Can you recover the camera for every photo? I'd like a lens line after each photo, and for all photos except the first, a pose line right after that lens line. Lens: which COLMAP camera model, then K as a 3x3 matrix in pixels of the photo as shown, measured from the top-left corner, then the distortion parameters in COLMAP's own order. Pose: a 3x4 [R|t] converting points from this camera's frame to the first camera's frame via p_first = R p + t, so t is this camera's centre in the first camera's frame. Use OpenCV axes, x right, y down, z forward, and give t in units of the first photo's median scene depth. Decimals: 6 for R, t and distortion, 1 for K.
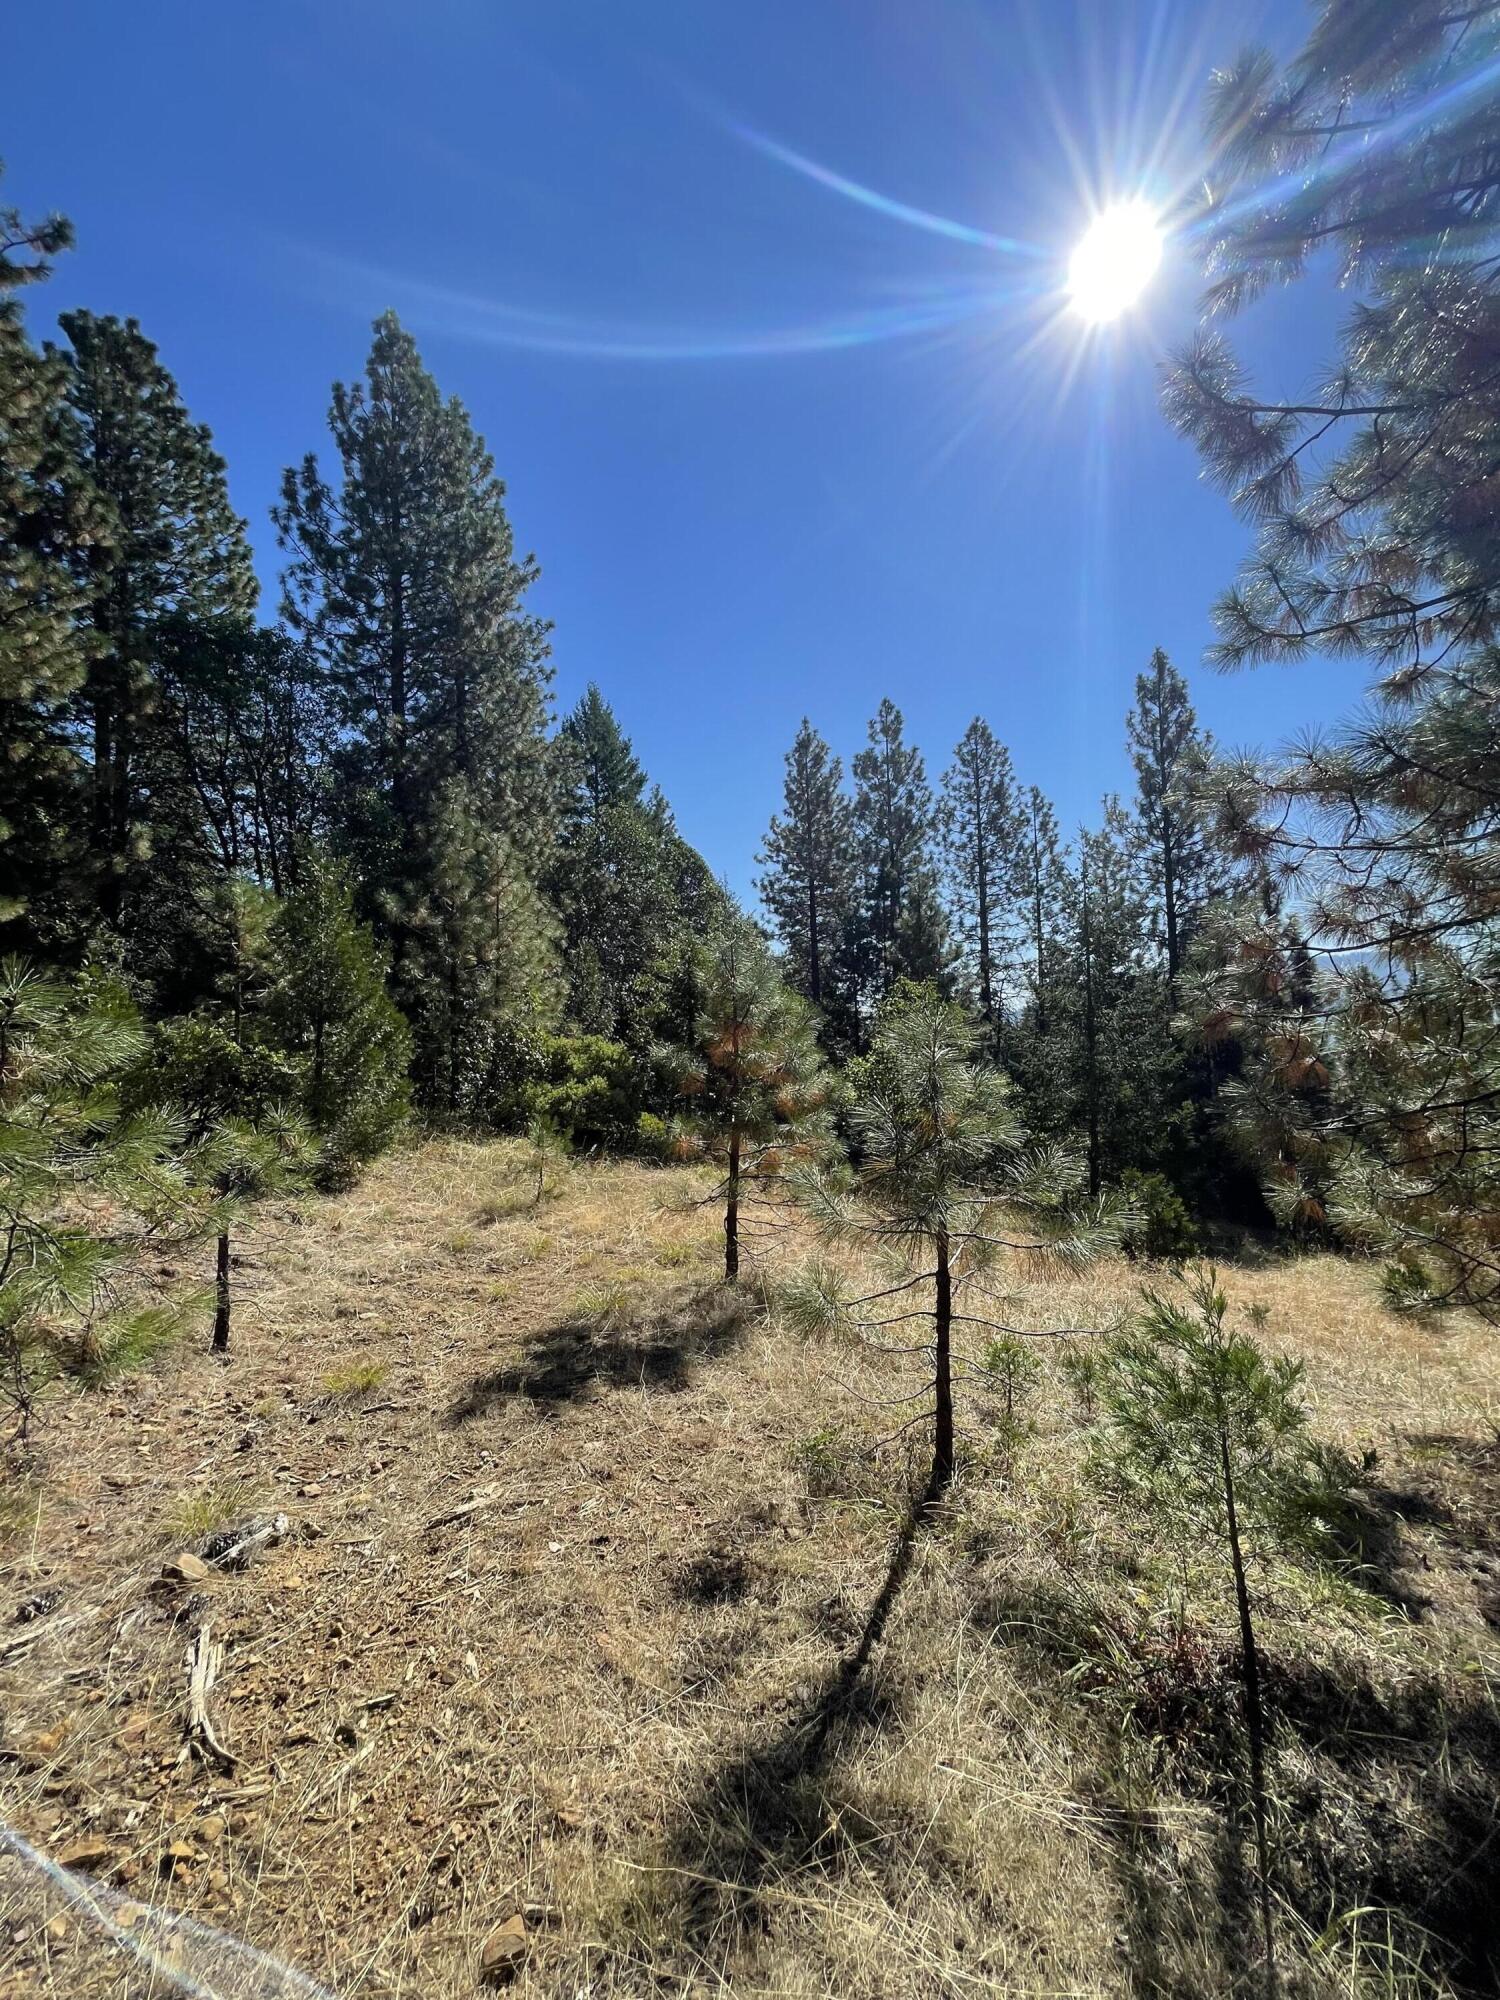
lens RADIAL K [[801.0, 0, 747.9], [0, 801.0, 982.4], [0, 0, 1]] dist [-0.002225, -0.000039]
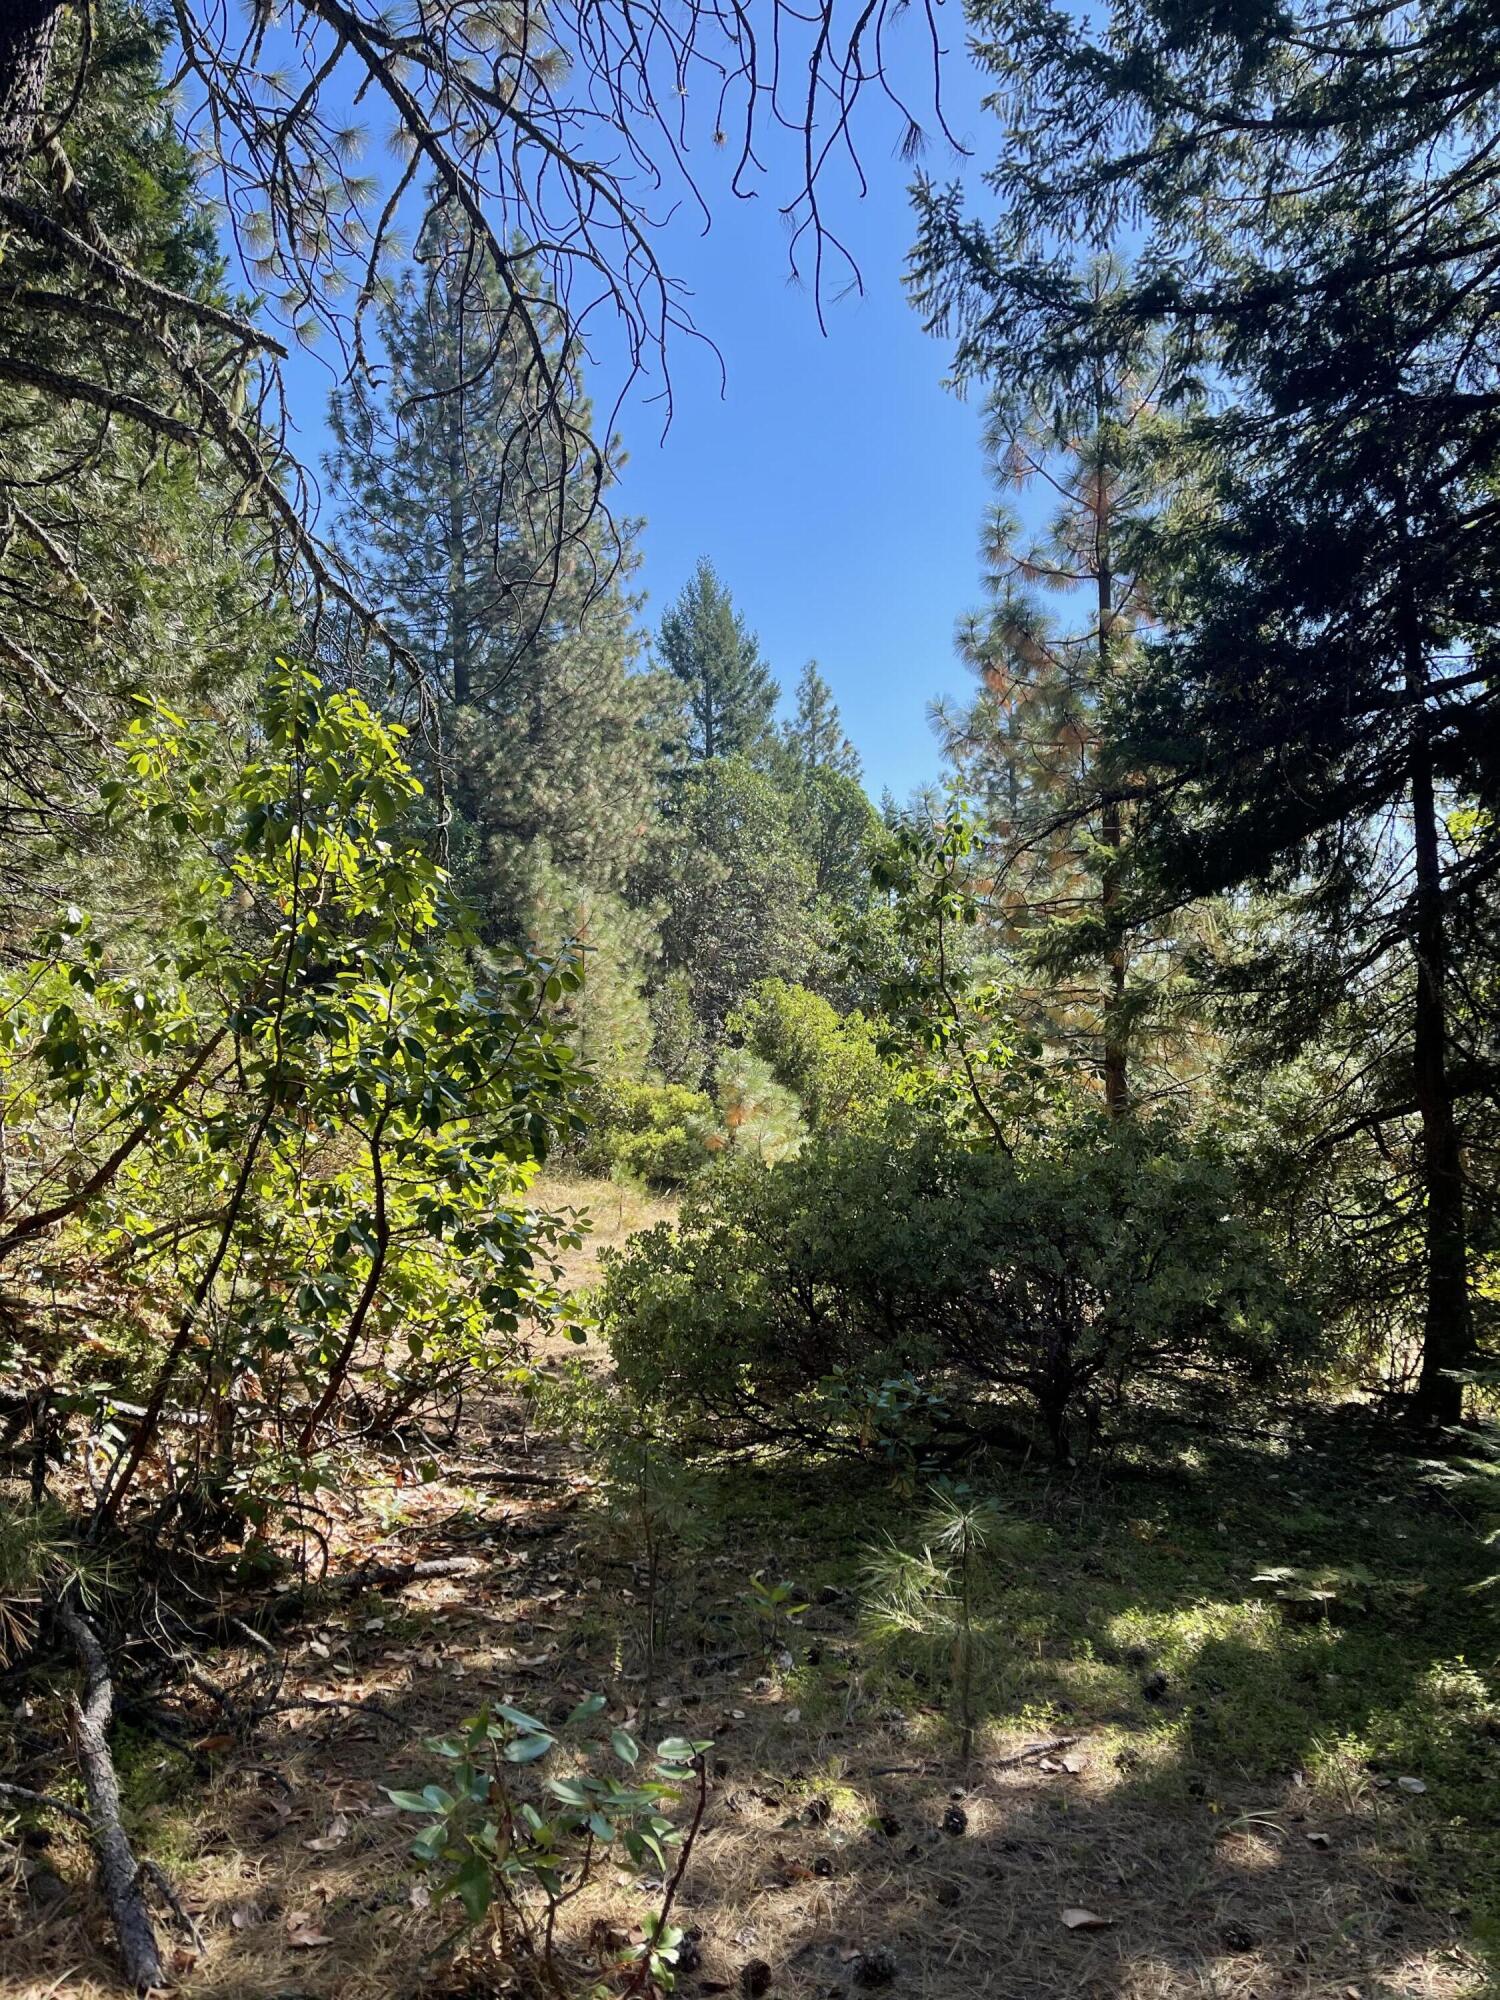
lens RADIAL K [[1525.6, 0, 748.7], [0, 1525.6, 1002.6], [0, 0, 1]] dist [0.013839, -0.005002]
pose [[0.982213, 0.006351, -0.187661, 0.238175], [0.003989, 0.998496, 0.054671, -0.131156], [0.187727, -0.054448, 0.980711, -0.794745]]
